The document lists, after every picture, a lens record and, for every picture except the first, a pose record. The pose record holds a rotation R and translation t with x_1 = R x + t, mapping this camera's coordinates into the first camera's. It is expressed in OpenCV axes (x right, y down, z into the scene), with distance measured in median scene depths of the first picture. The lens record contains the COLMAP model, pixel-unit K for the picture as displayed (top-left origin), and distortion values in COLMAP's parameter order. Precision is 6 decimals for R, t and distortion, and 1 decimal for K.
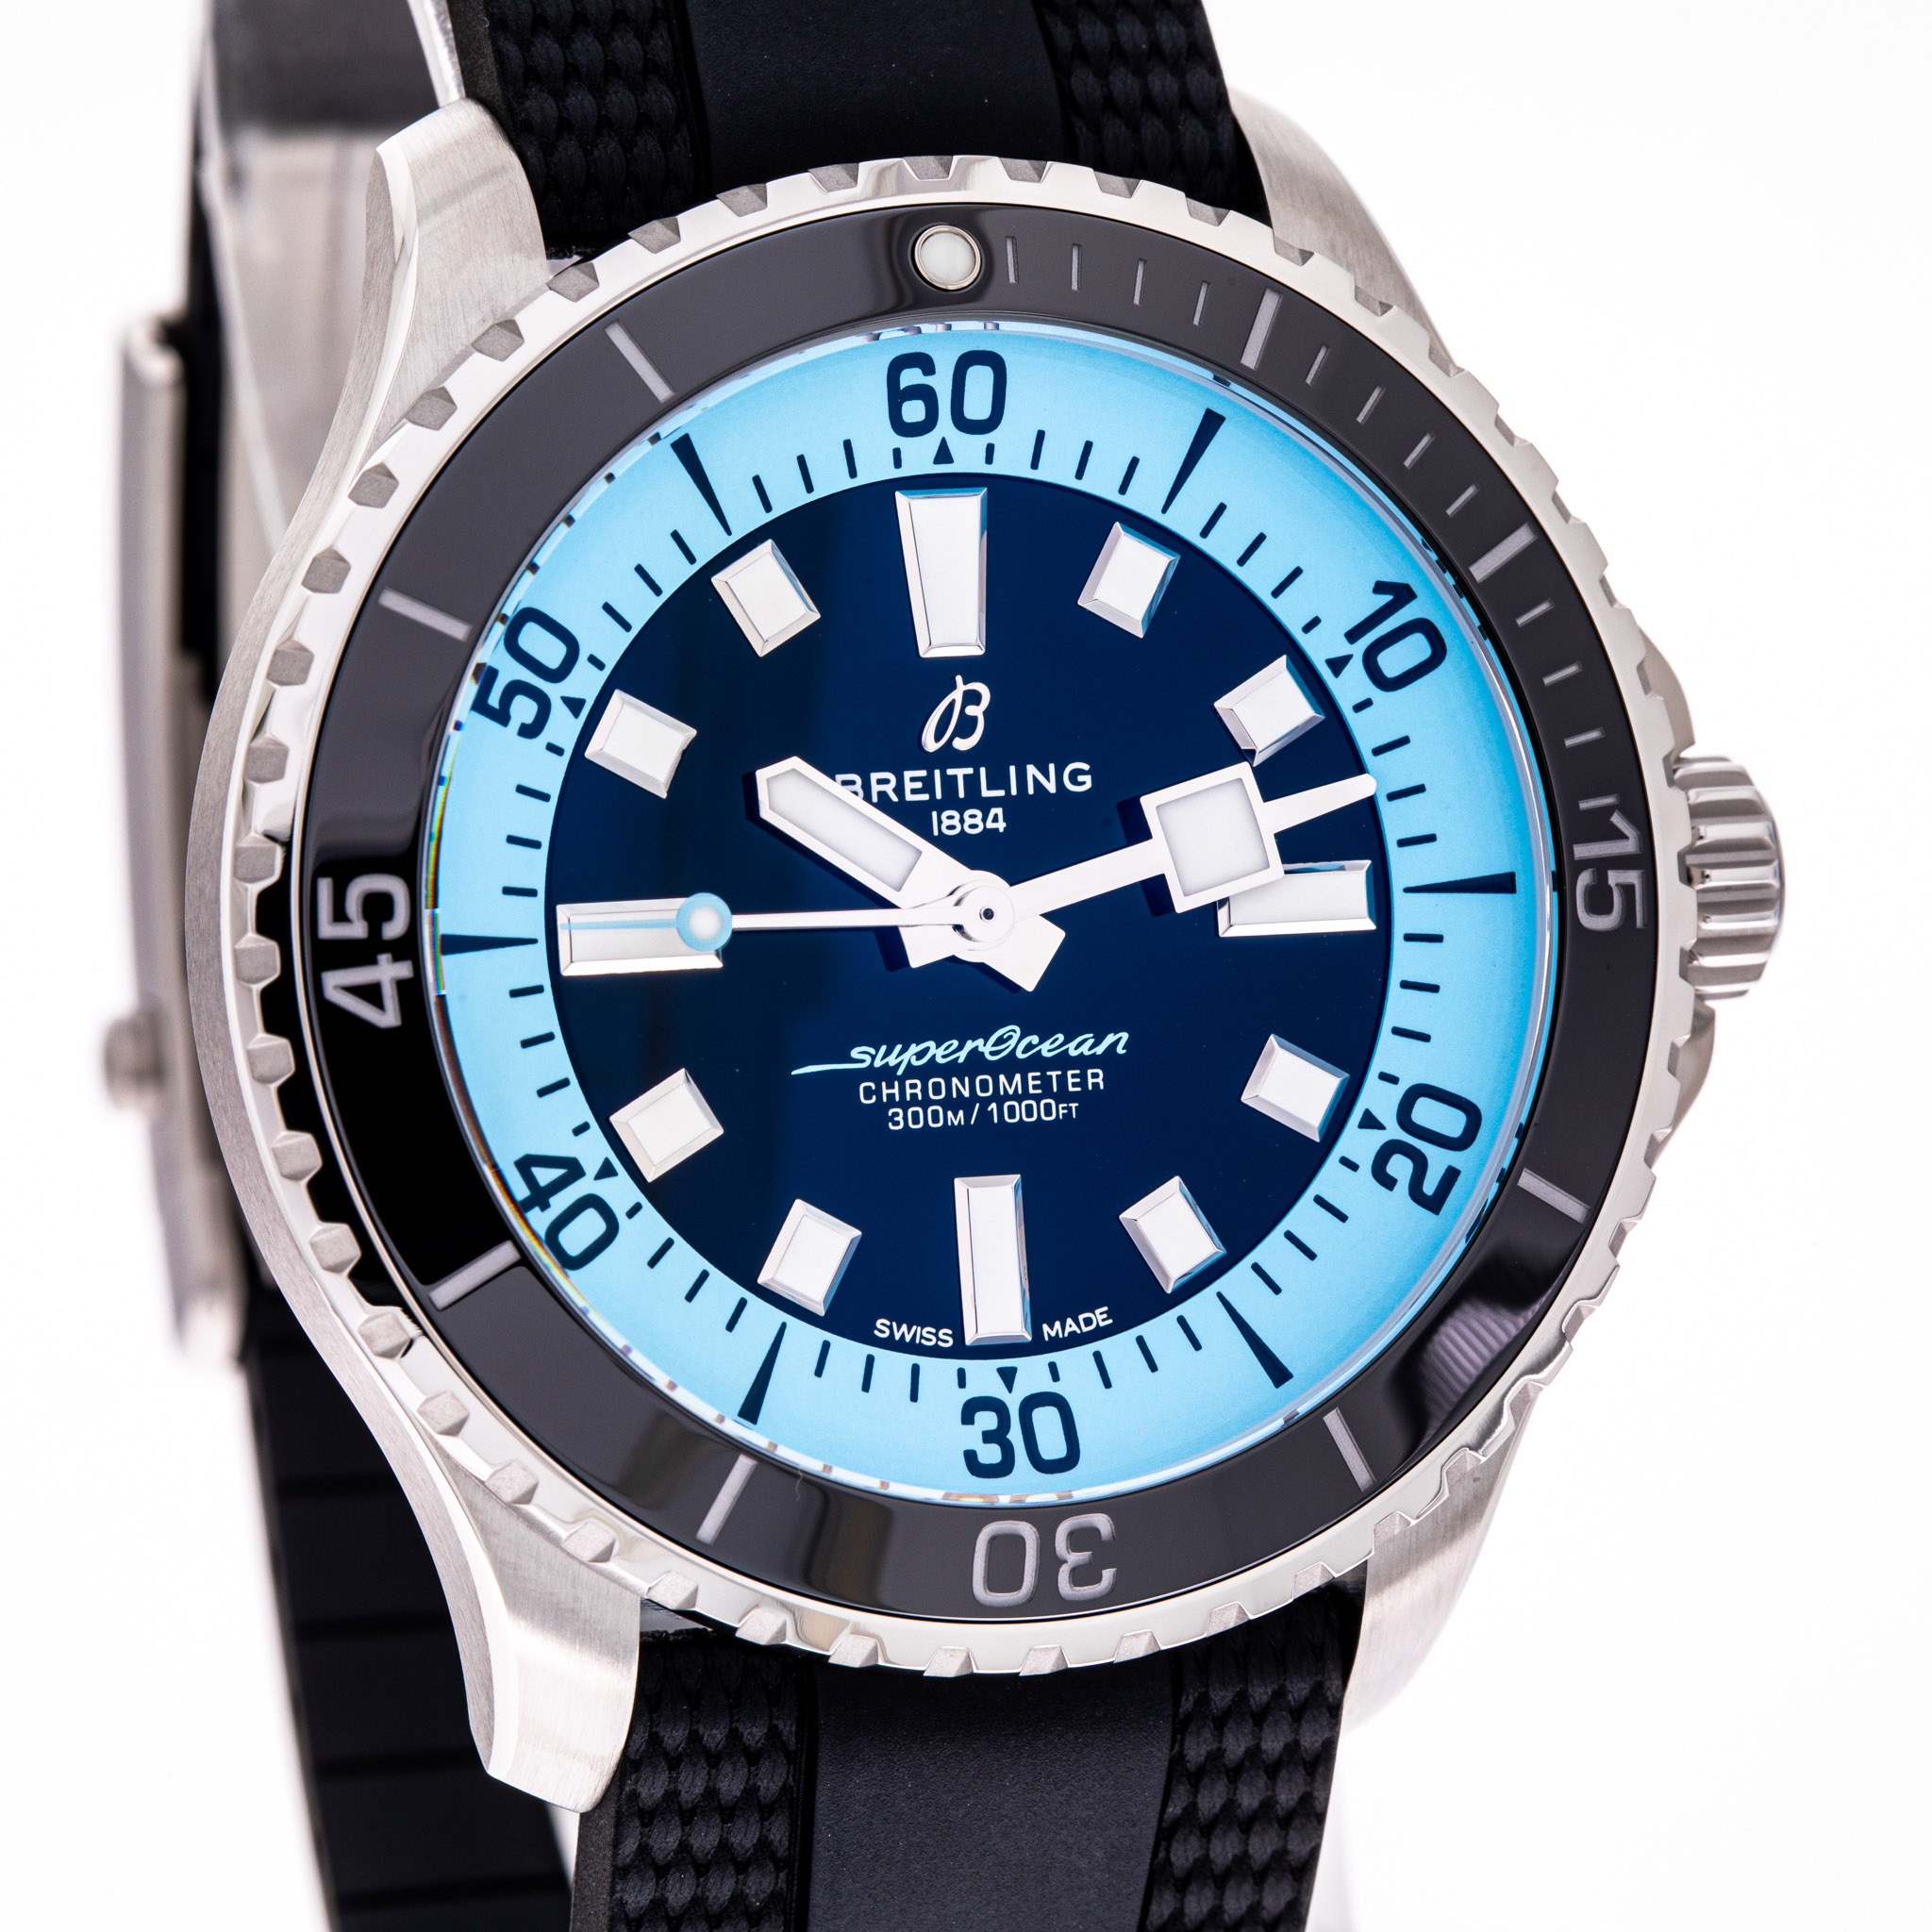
lens RADIAL K [[12610.7, 0, 966.0], [0, 12610.7, 966.0], [0, 0, 1]] dist [-0.350189, -16.002110]
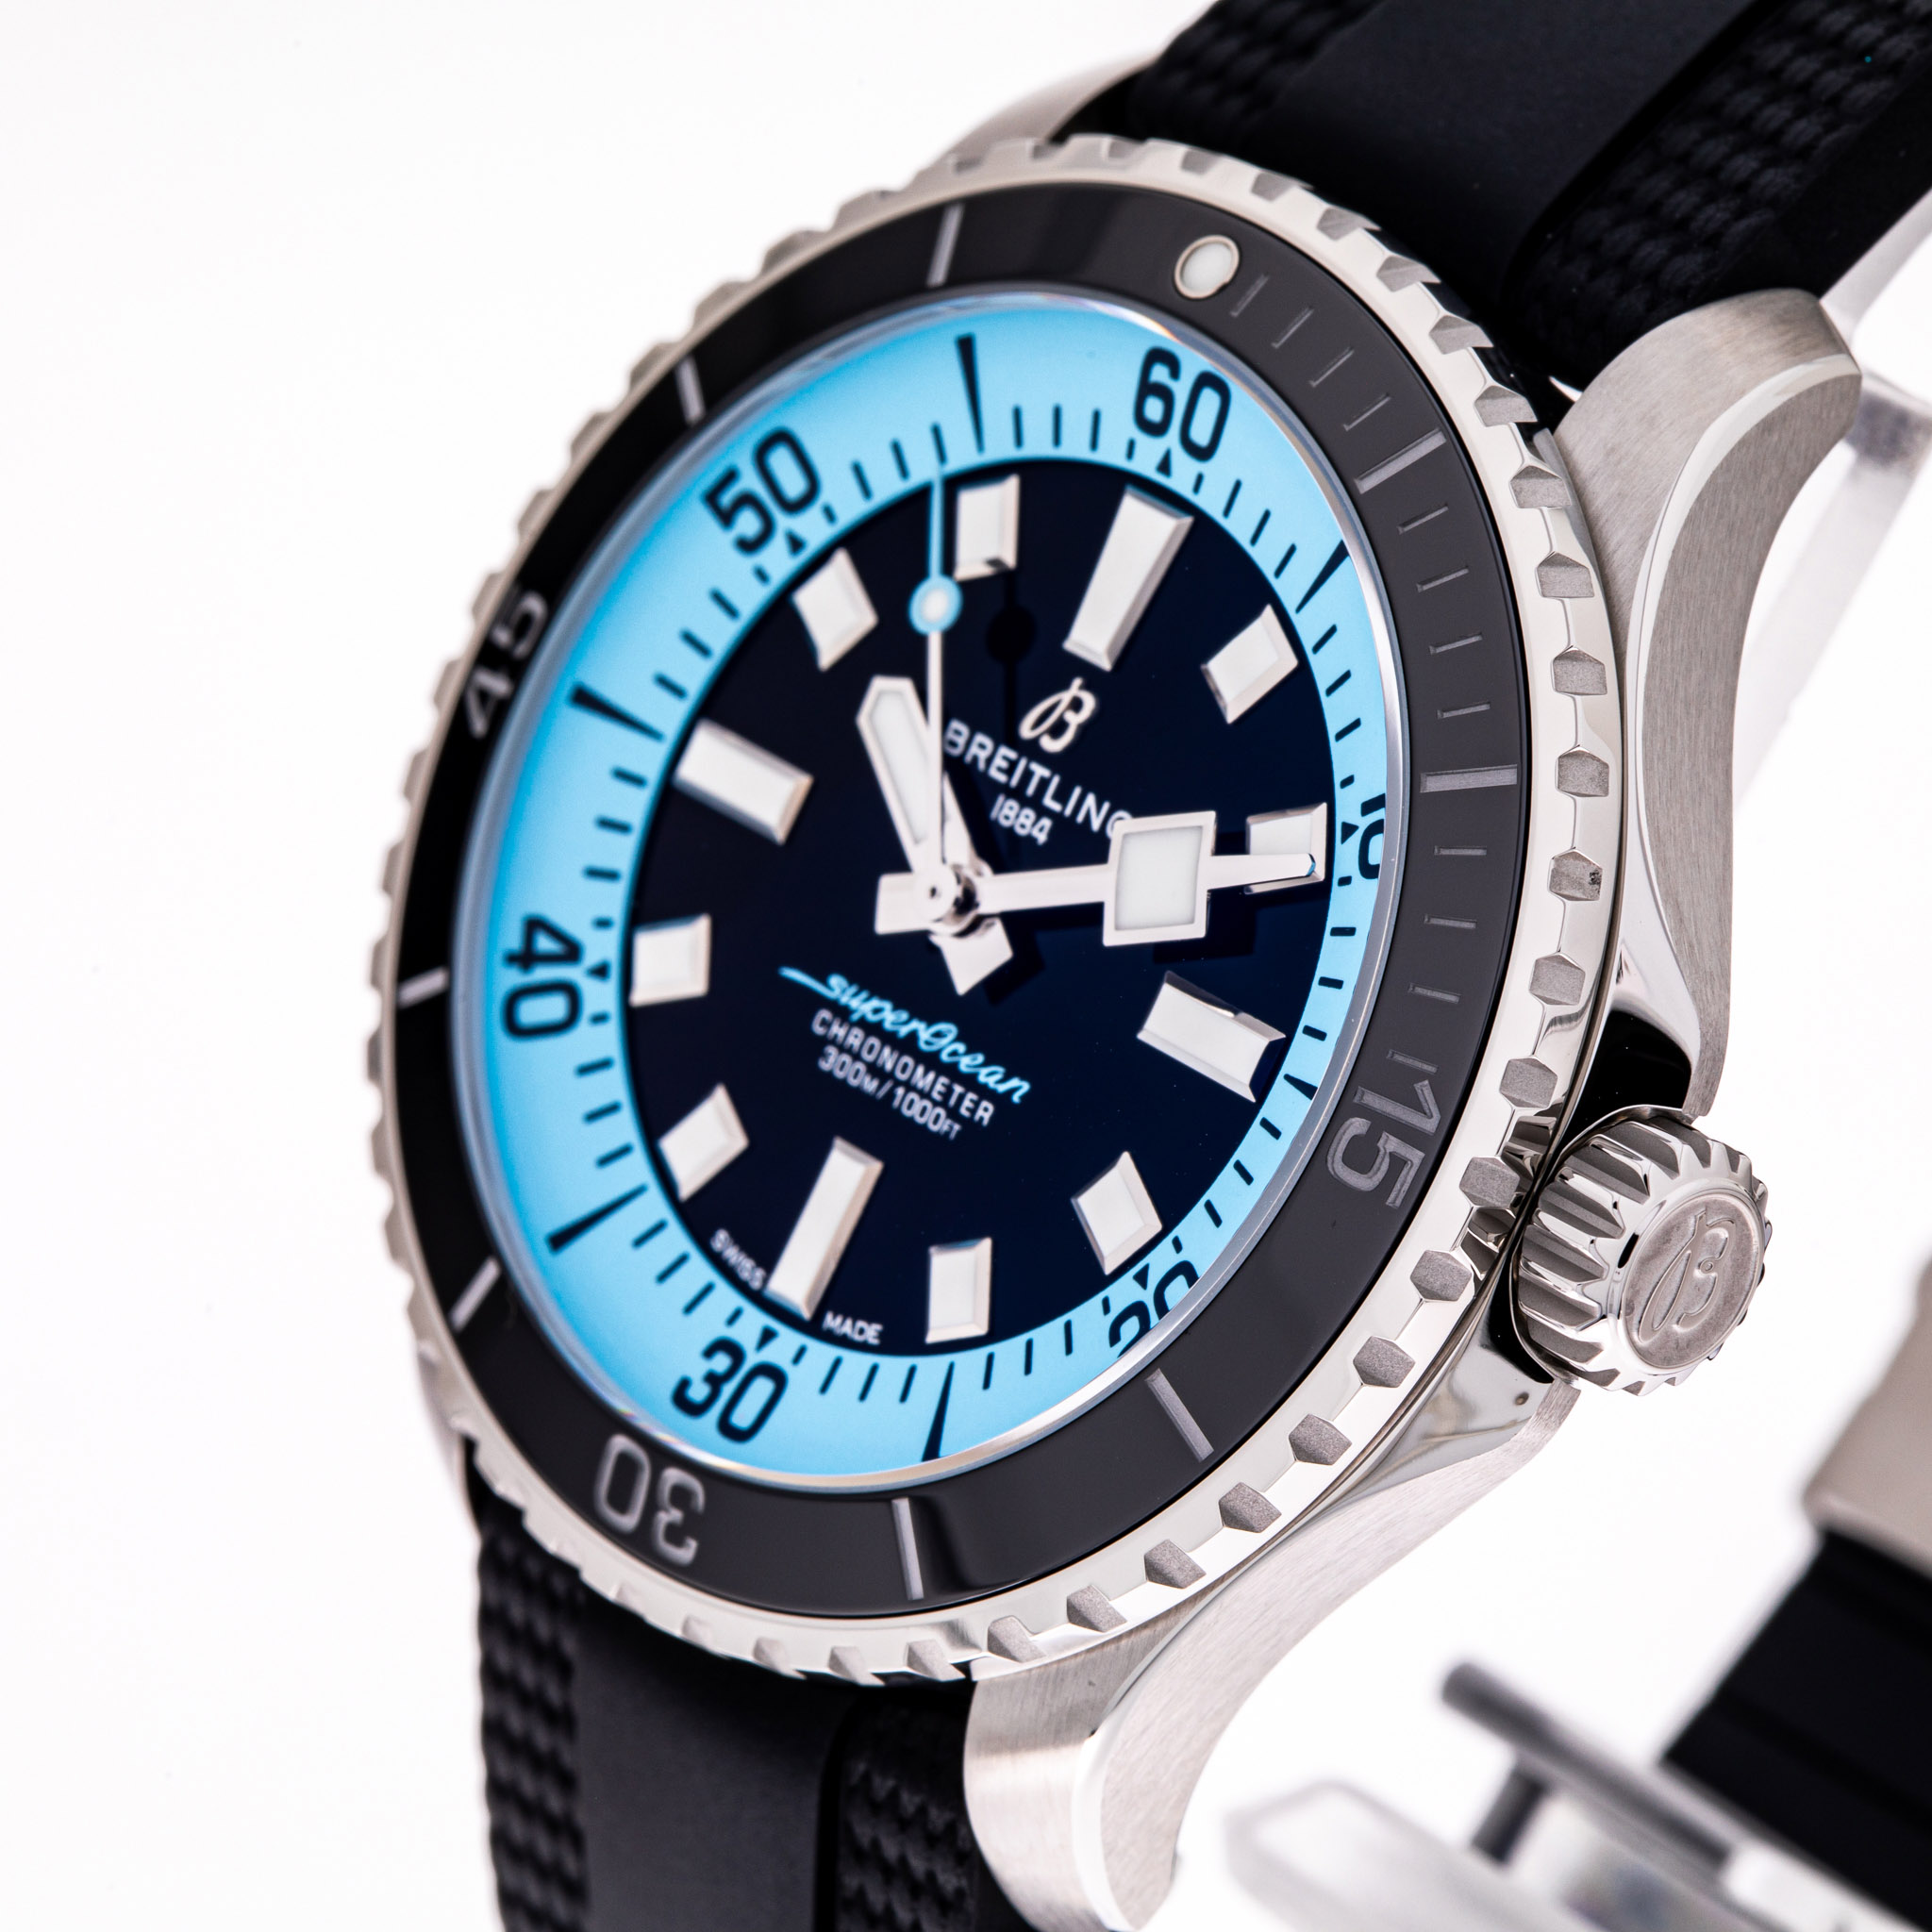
lens RADIAL K [[13038.3, 0, 966.0], [0, 13038.3, 966.0], [0, 0, 1]] dist [-0.430290, -36.556566]
pose [[0.412347, 0.340317, -0.845076, 0.841691], [-0.418938, 0.894545, 0.155821, -0.154497], [0.808987, 0.289782, 0.511435, 0.492660]]
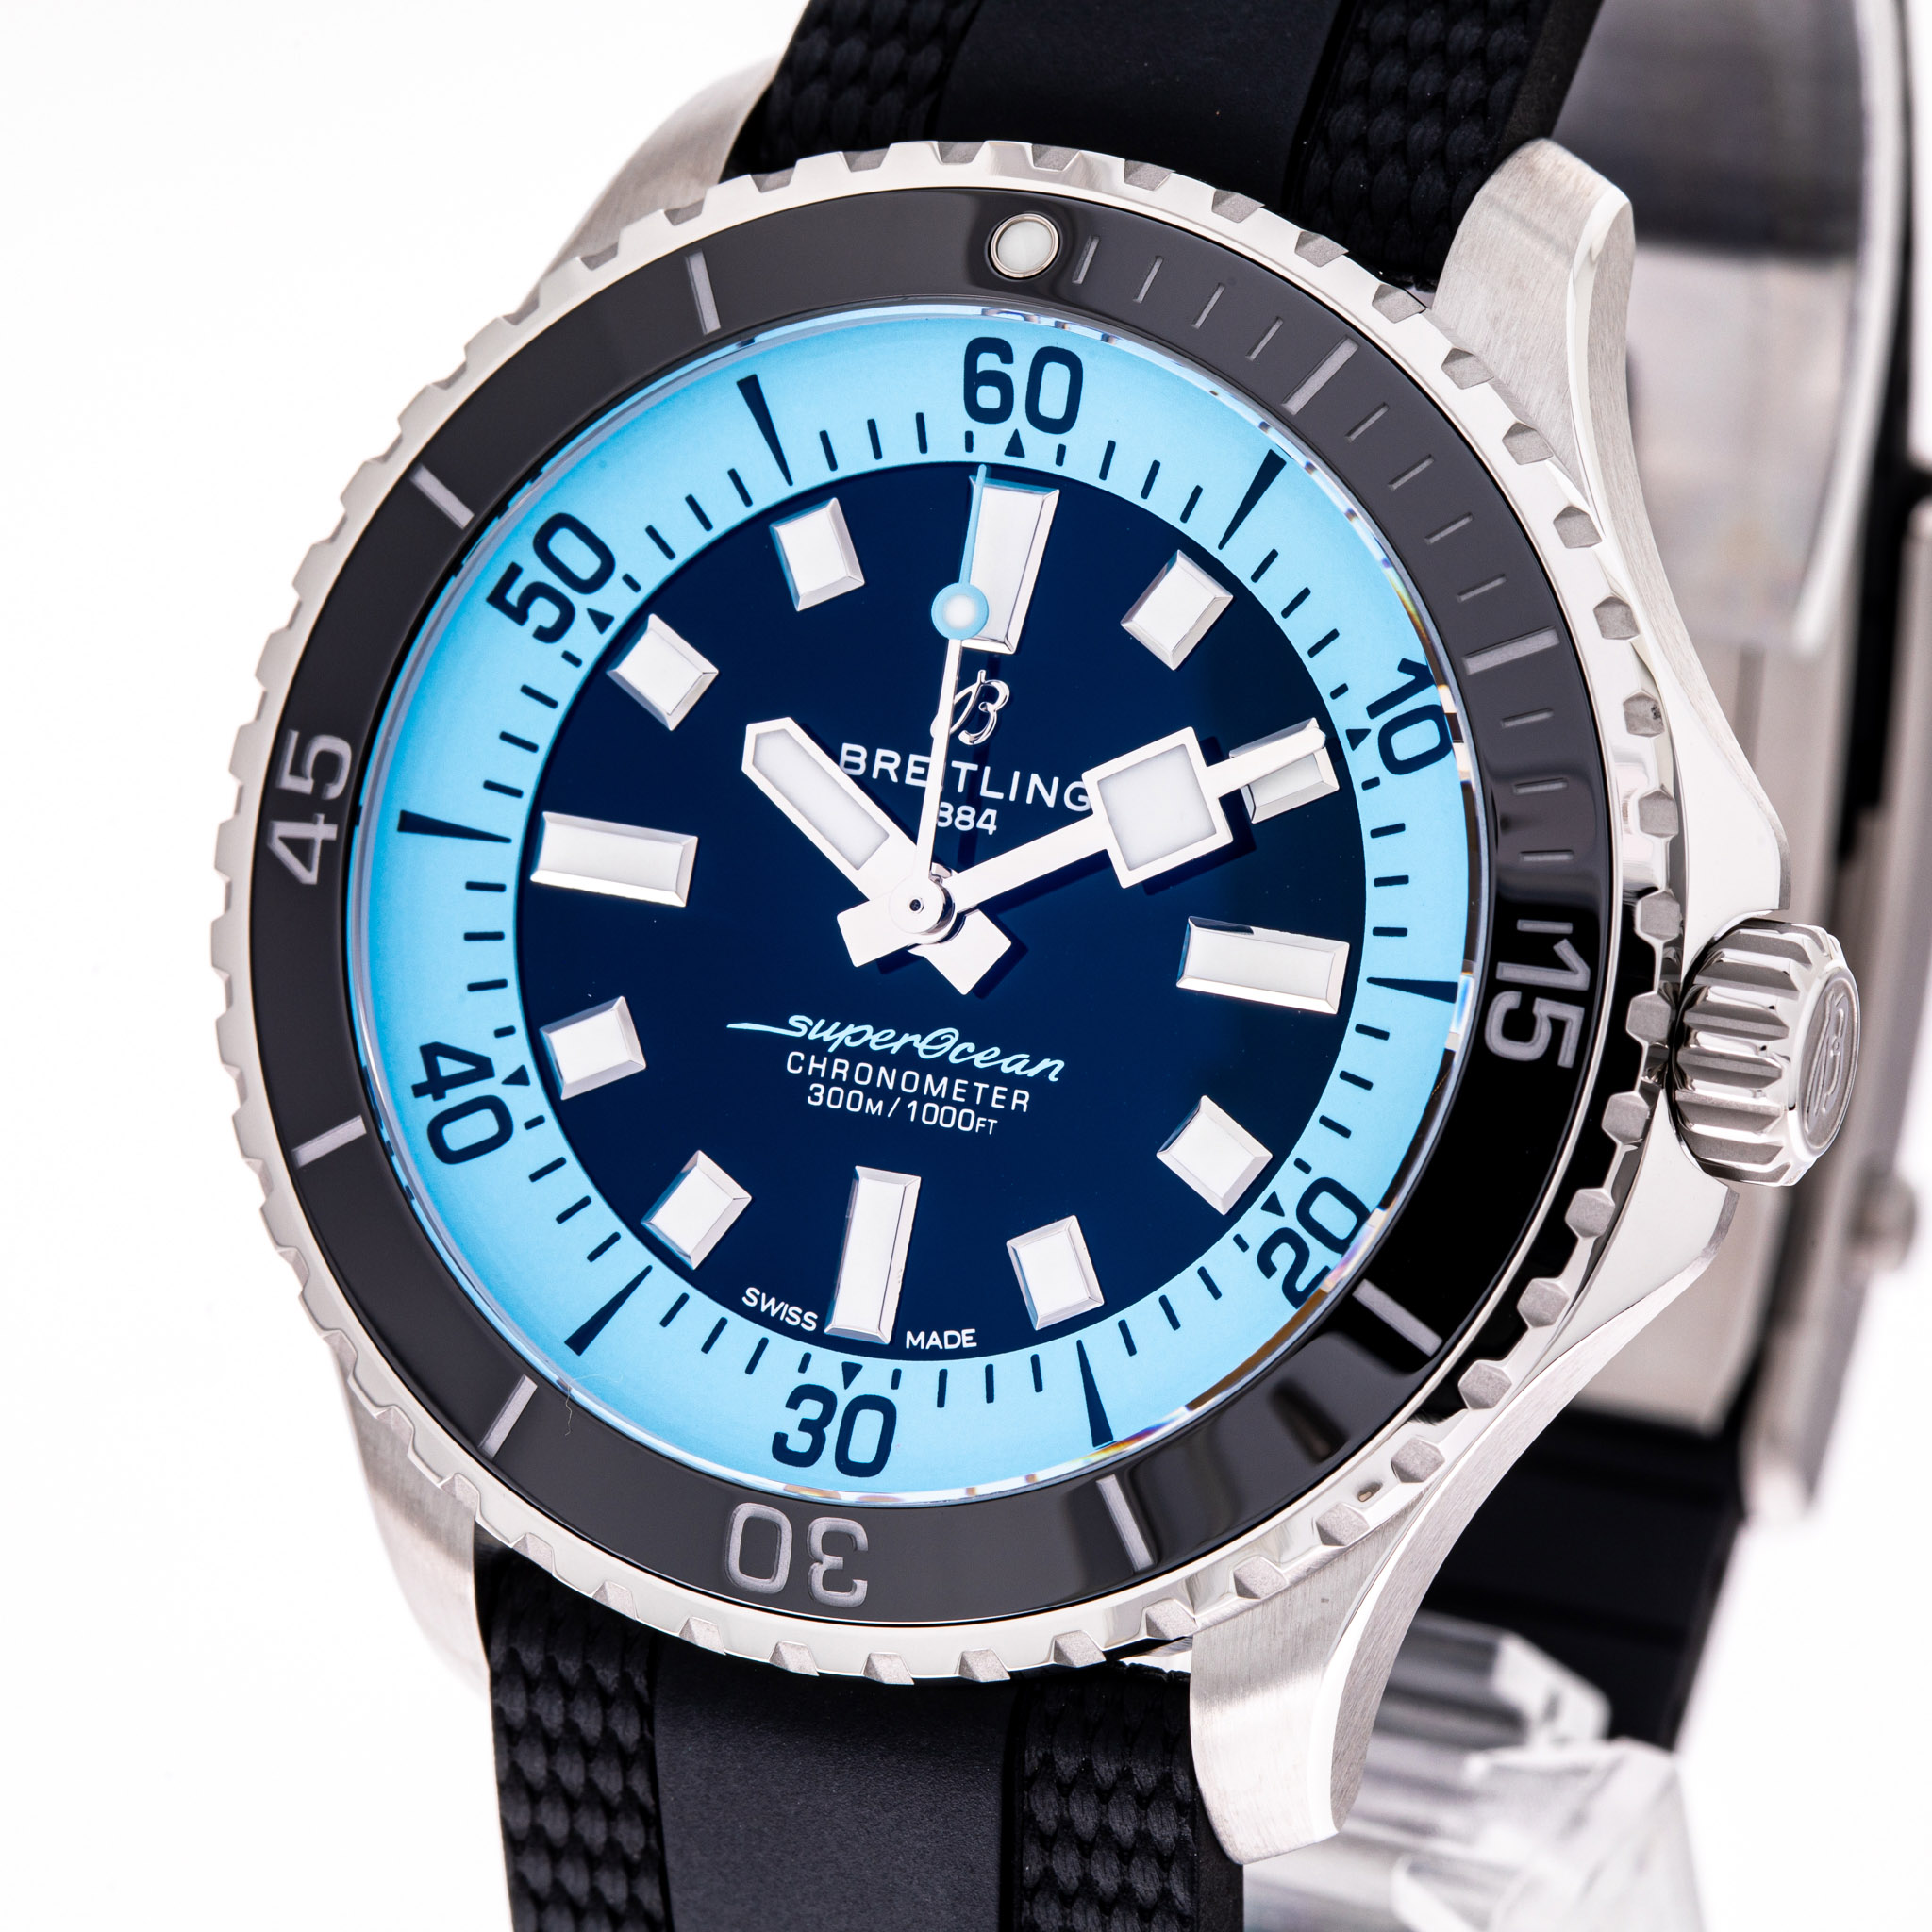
lens RADIAL K [[12610.7, 0, 966.0], [0, 12610.7, 966.0], [0, 0, 1]] dist [-0.350189, -16.002110]
pose [[0.774835, 0.184592, -0.604613, 0.597240], [-0.211073, 0.977075, 0.027808, -0.027556], [0.595885, 0.106071, 0.796034, 0.219543]]
